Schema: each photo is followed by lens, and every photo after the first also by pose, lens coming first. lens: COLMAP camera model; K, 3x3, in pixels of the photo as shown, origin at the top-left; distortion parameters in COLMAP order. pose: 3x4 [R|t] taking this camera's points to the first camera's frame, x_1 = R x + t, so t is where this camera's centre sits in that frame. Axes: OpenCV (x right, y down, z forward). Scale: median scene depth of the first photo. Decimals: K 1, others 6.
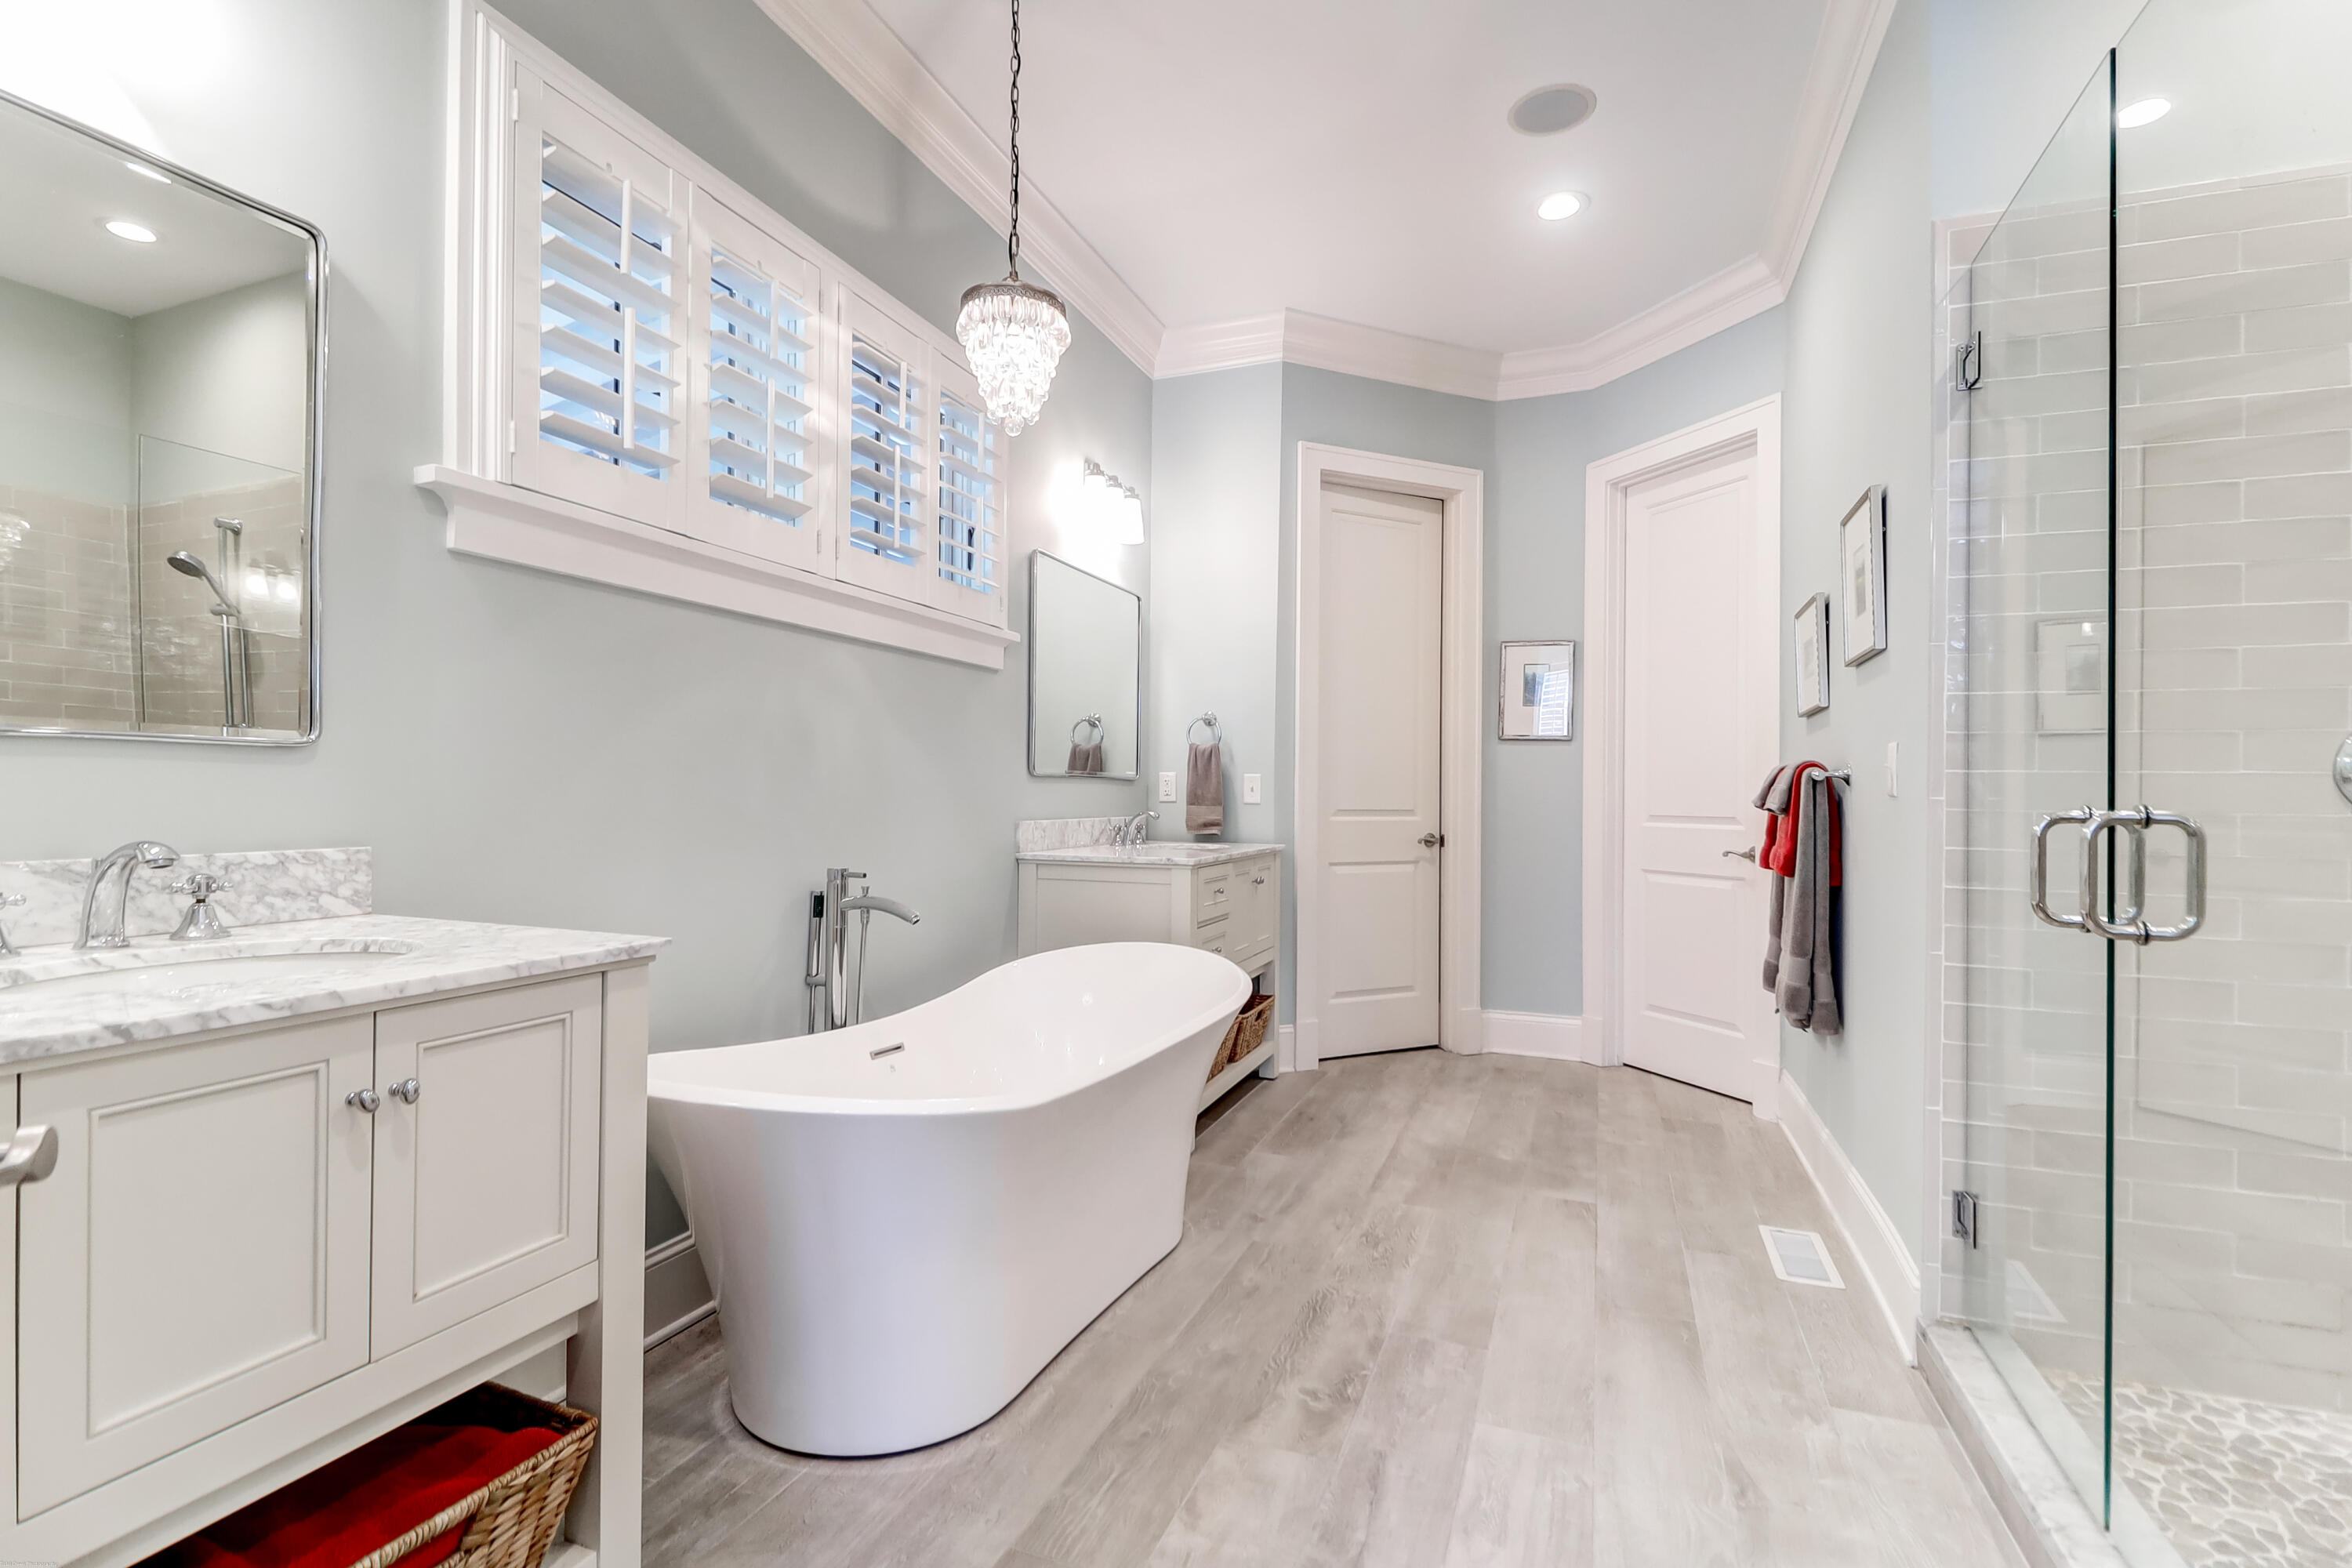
lens RADIAL K [[1075.1, 0, 1178.5], [0, 1075.1, 788.0], [0, 0, 1]] dist [0.019400, -0.013138]
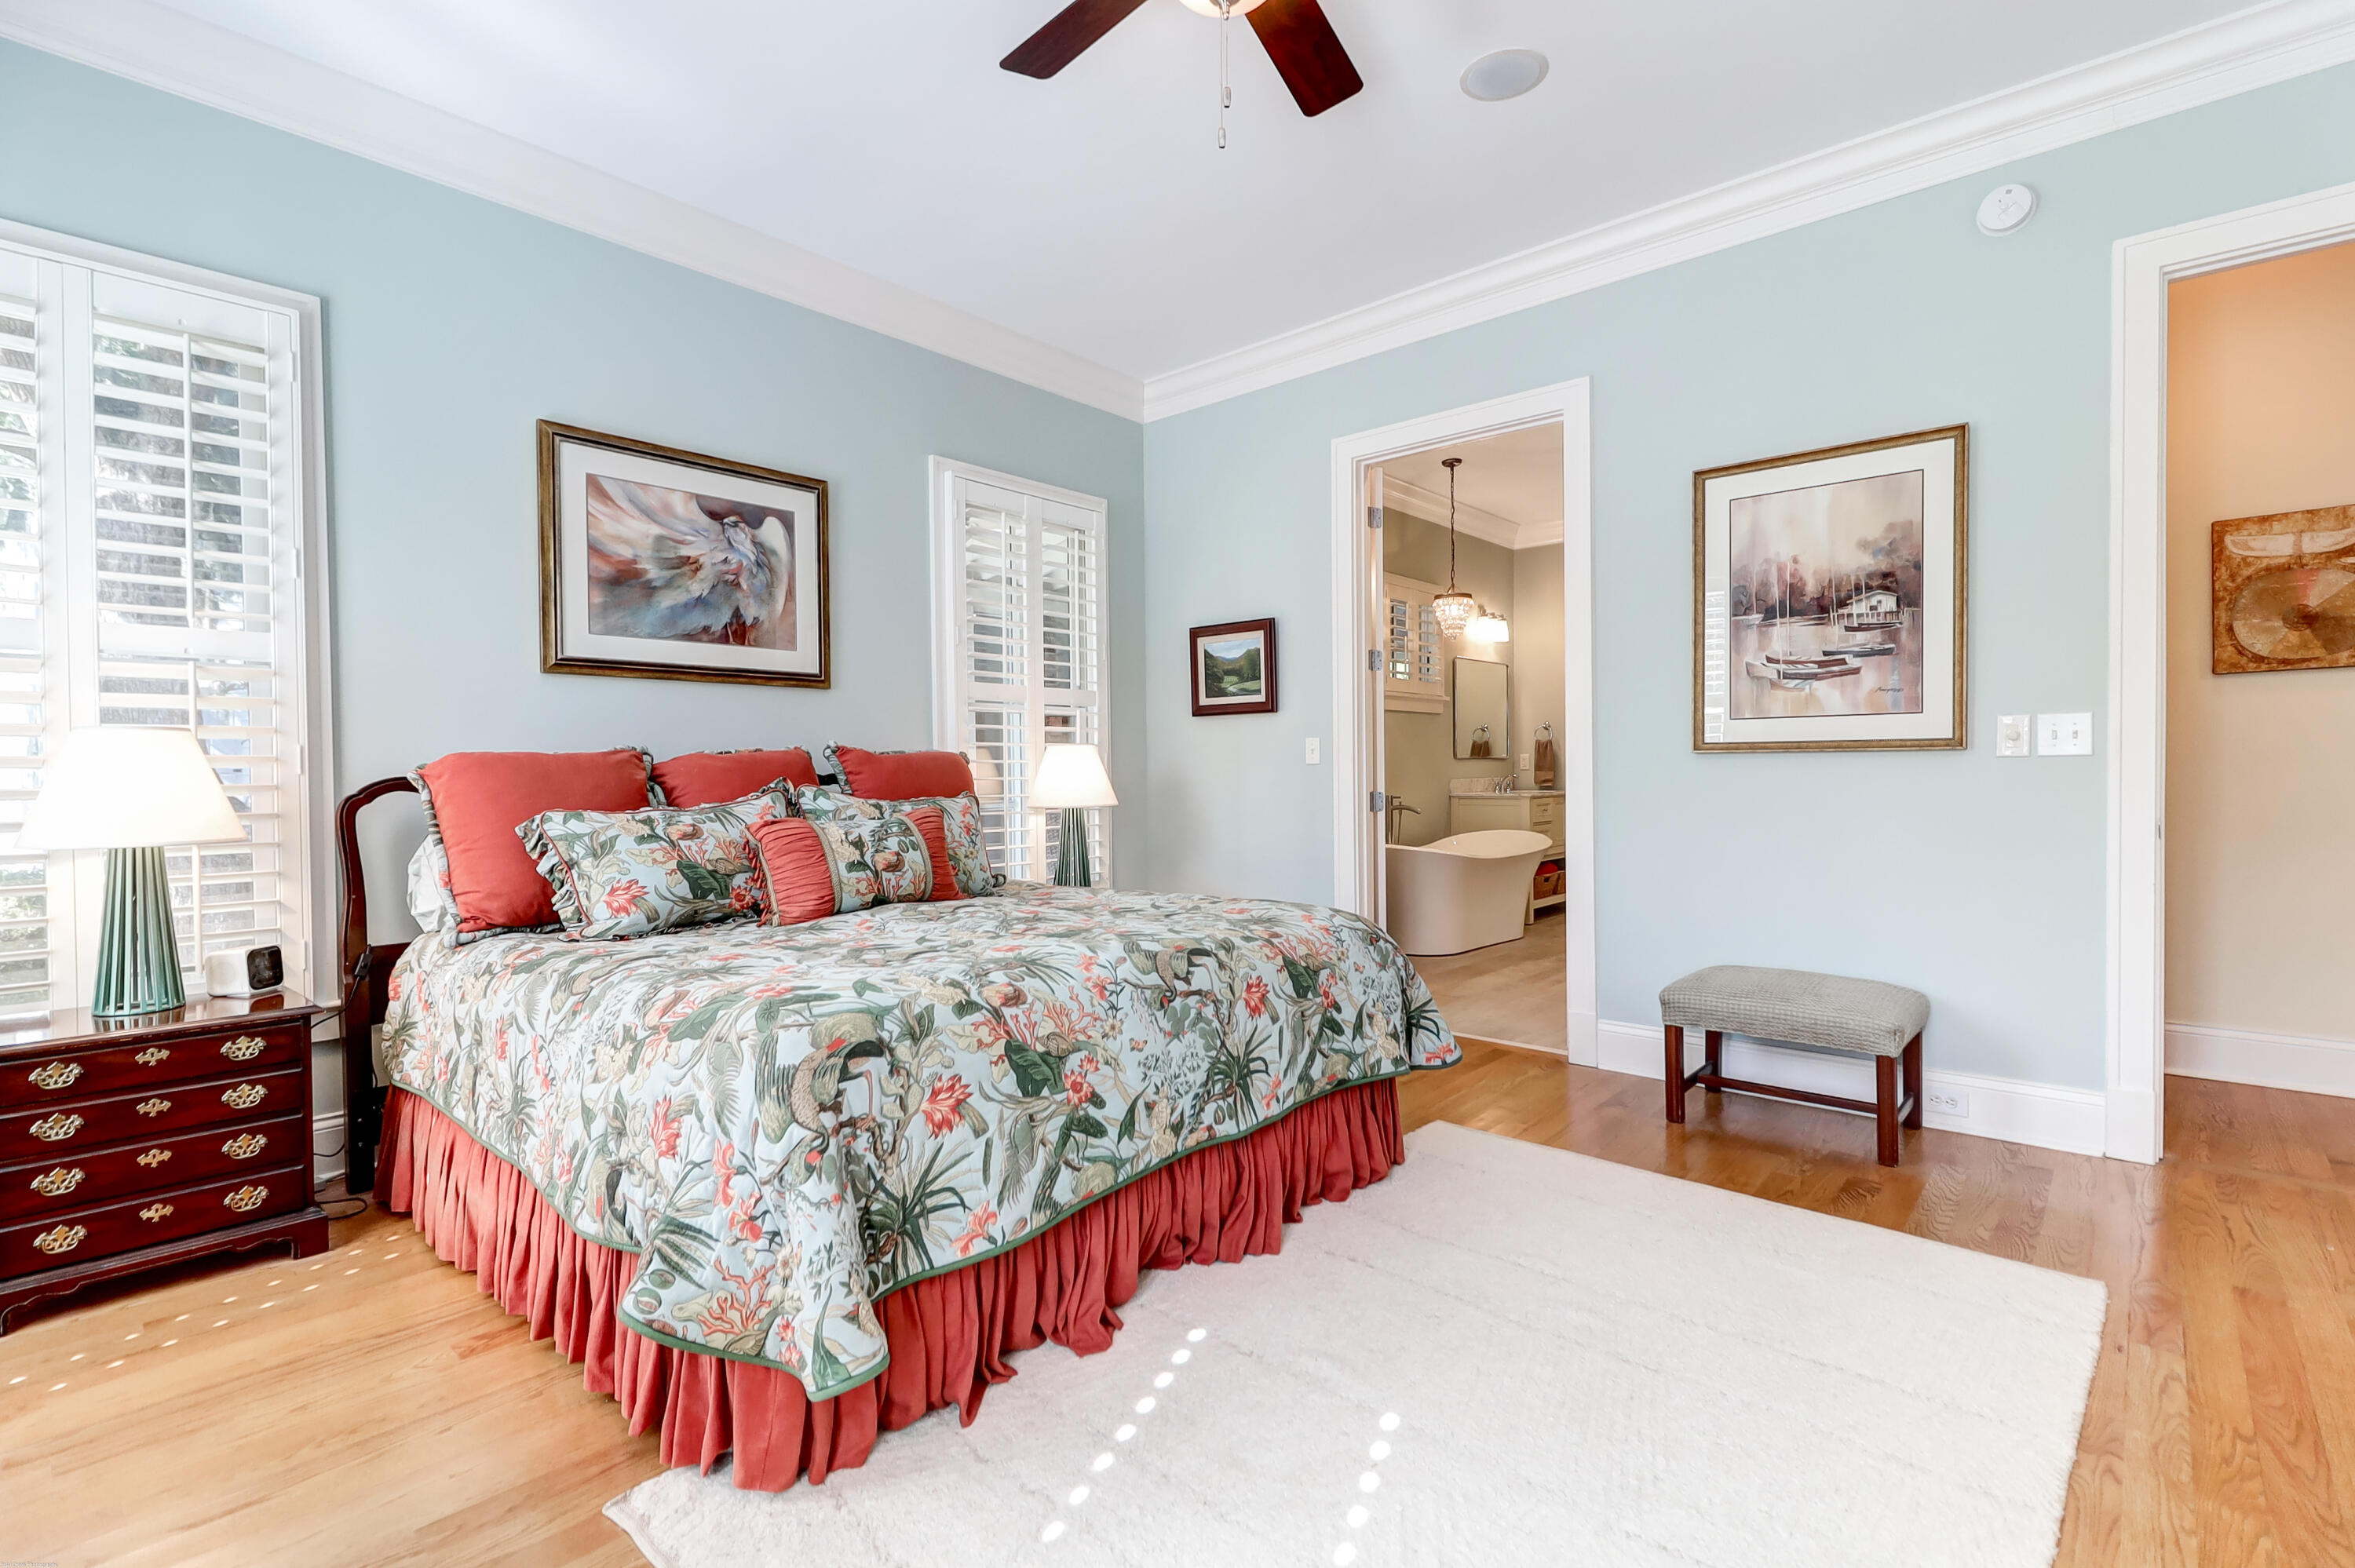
lens RADIAL K [[1076.3, 0, 1180.0], [0, 1076.3, 788.0], [0, 0, 1]] dist [0.019400, -0.013138]
pose [[0.937644, -0.011723, -0.347399, 0.102342], [0.019931, 0.999600, 0.020062, -0.007183], [0.347025, -0.025735, 0.937503, -1.282436]]
